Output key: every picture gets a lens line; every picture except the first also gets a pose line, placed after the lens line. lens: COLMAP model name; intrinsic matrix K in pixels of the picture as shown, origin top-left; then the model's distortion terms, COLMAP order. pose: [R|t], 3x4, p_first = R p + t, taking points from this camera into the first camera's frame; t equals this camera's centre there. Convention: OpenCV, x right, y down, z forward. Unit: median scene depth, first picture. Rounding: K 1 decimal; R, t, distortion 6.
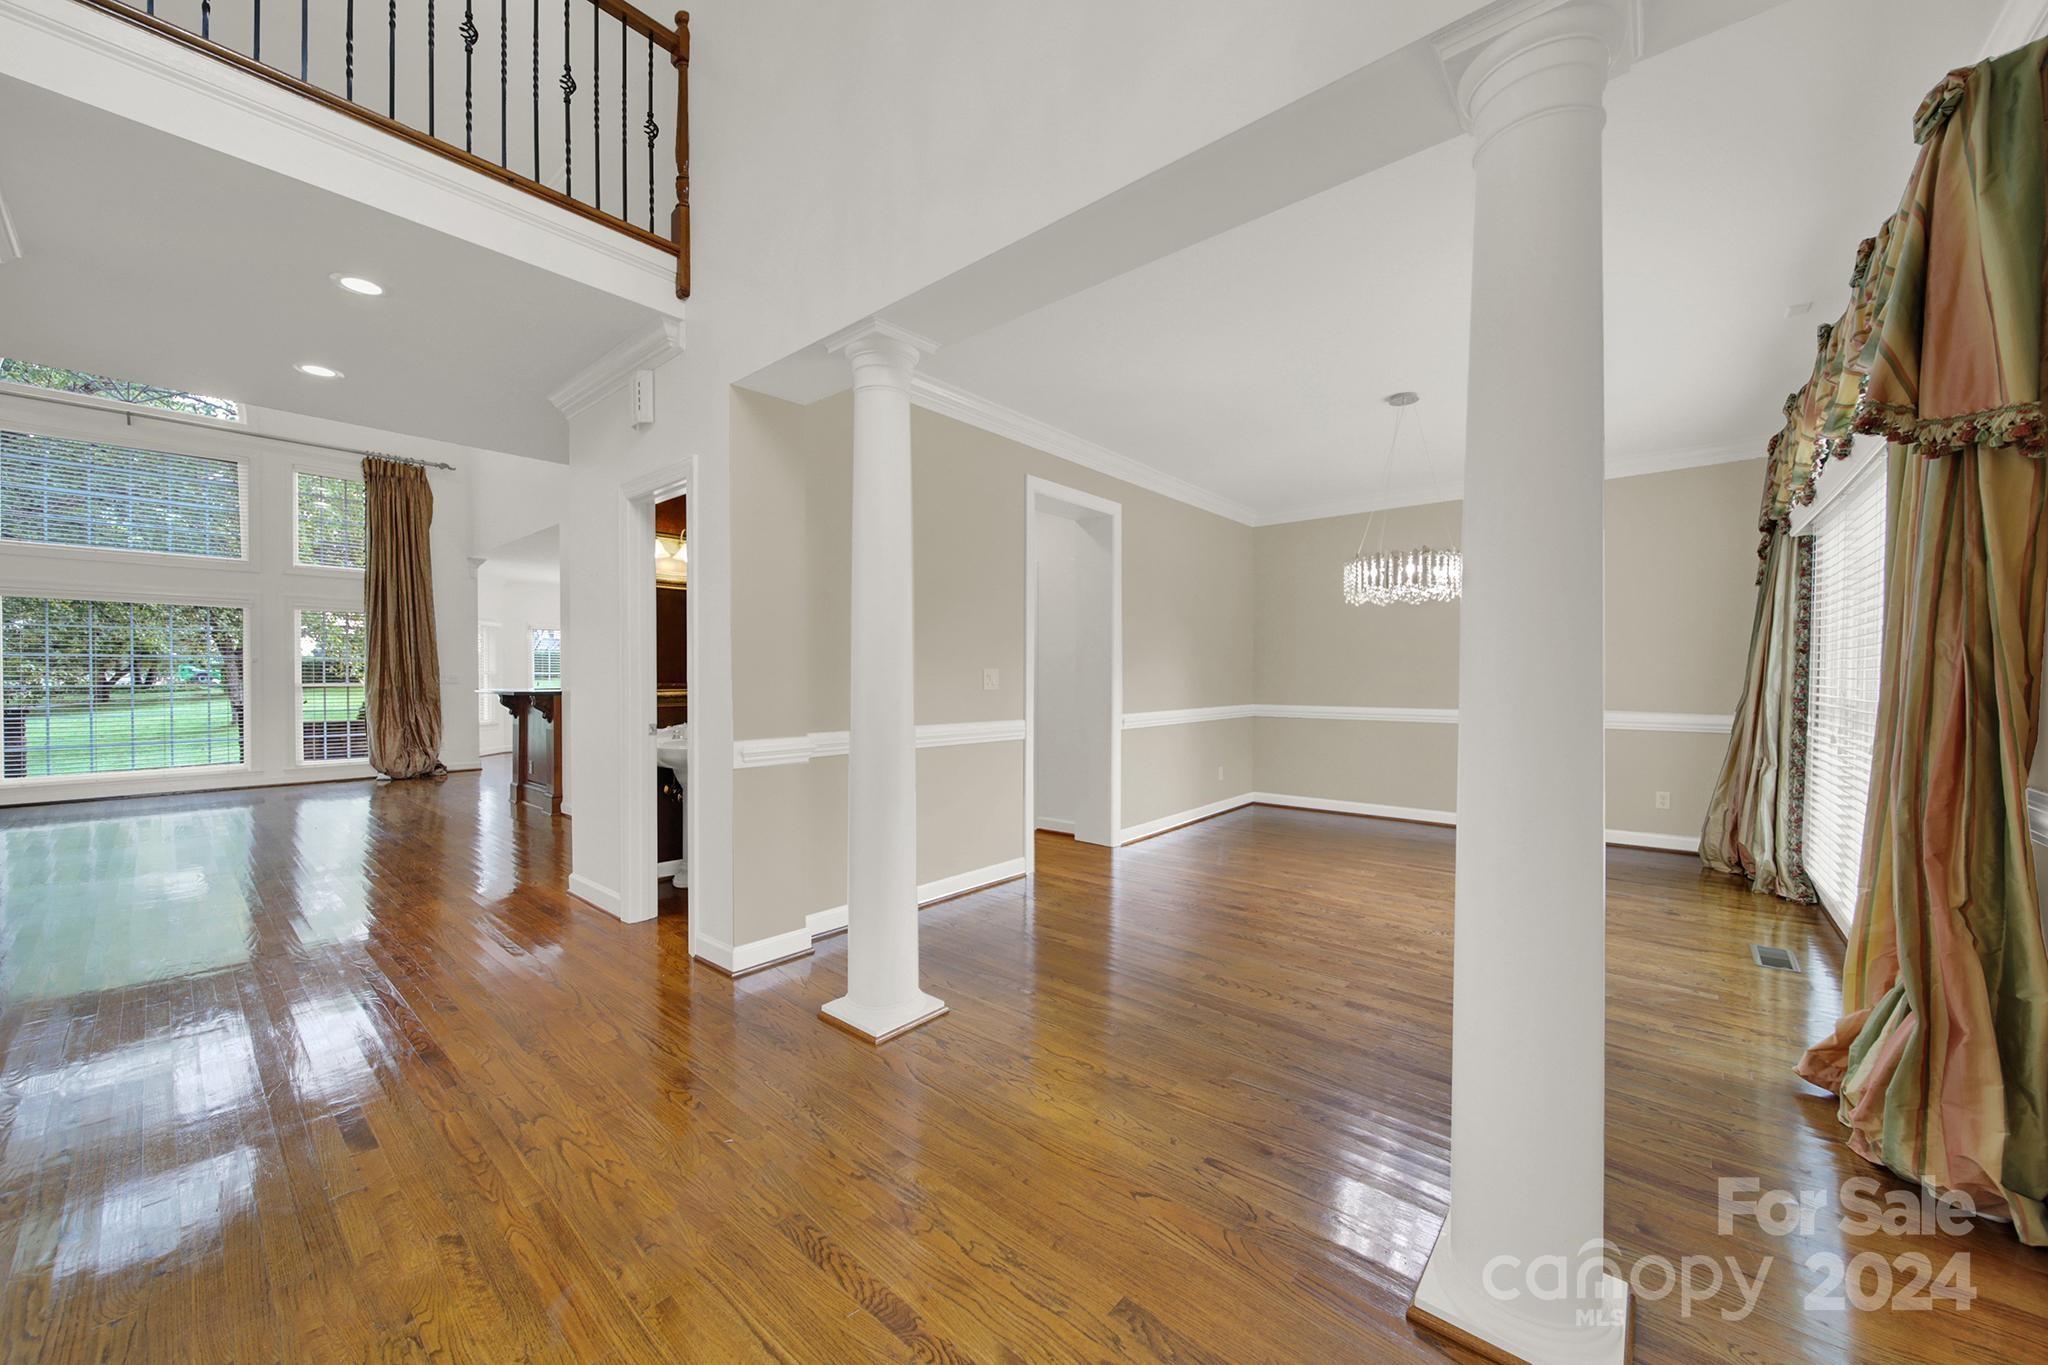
lens RADIAL K [[750.3, 0, 1031.8], [0, 750.3, 680.8], [0, 0, 1]] dist [-0.004510, -0.000217]
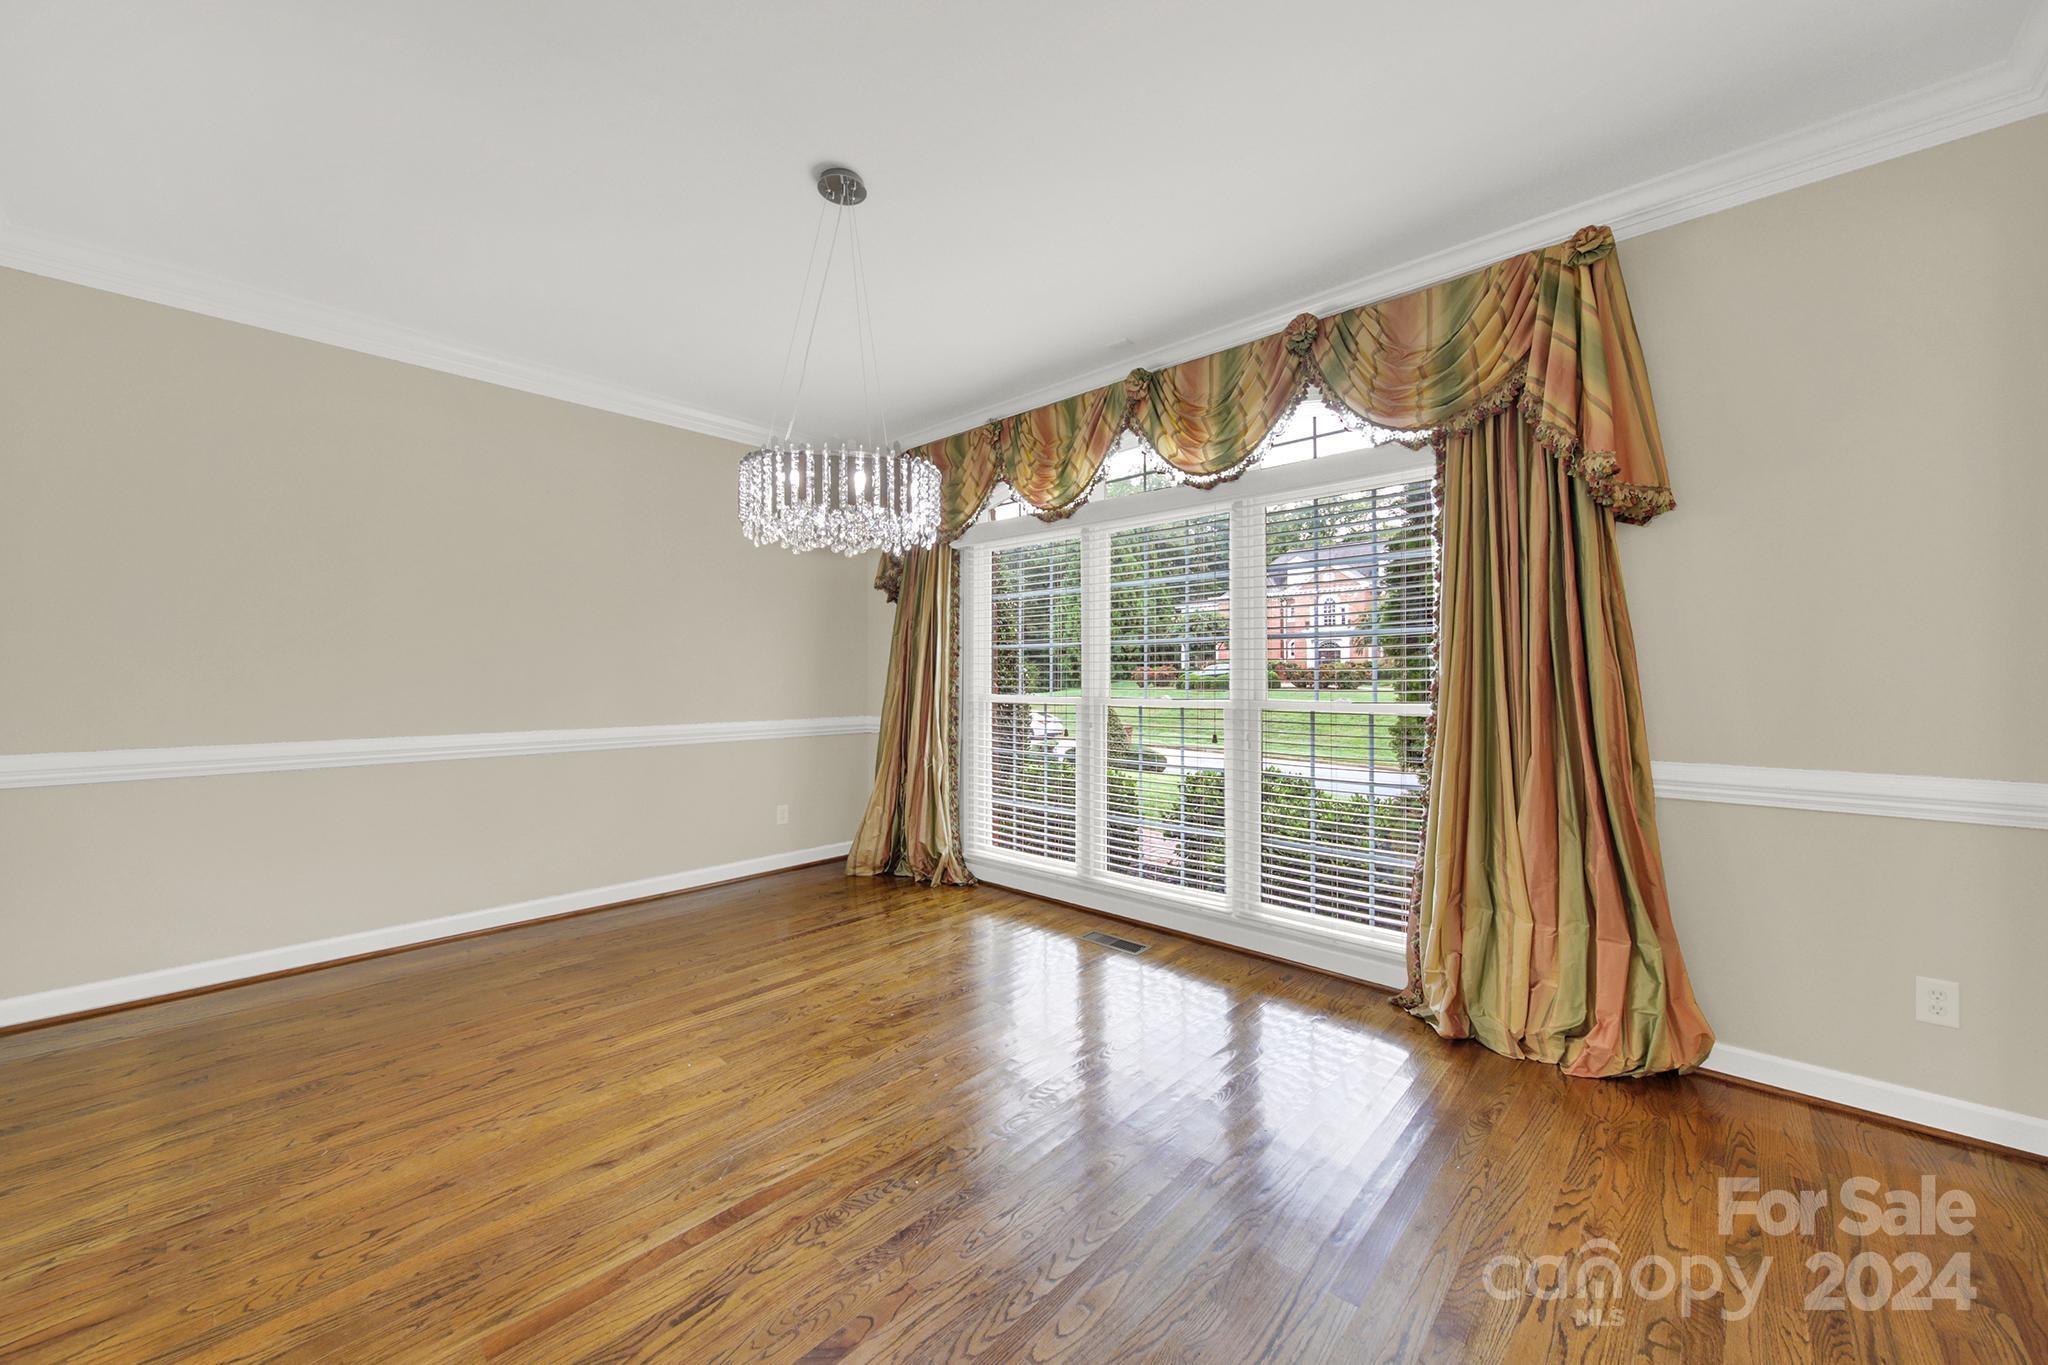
lens RADIAL K [[750.3, 0, 1031.8], [0, 750.3, 680.8], [0, 0, 1]] dist [-0.004510, -0.000217]
pose [[0.038520, -0.006424, 0.999237, -0.056814], [0.011890, 0.999911, 0.005970, -0.004939], [-0.999187, 0.011651, 0.038593, 0.824951]]
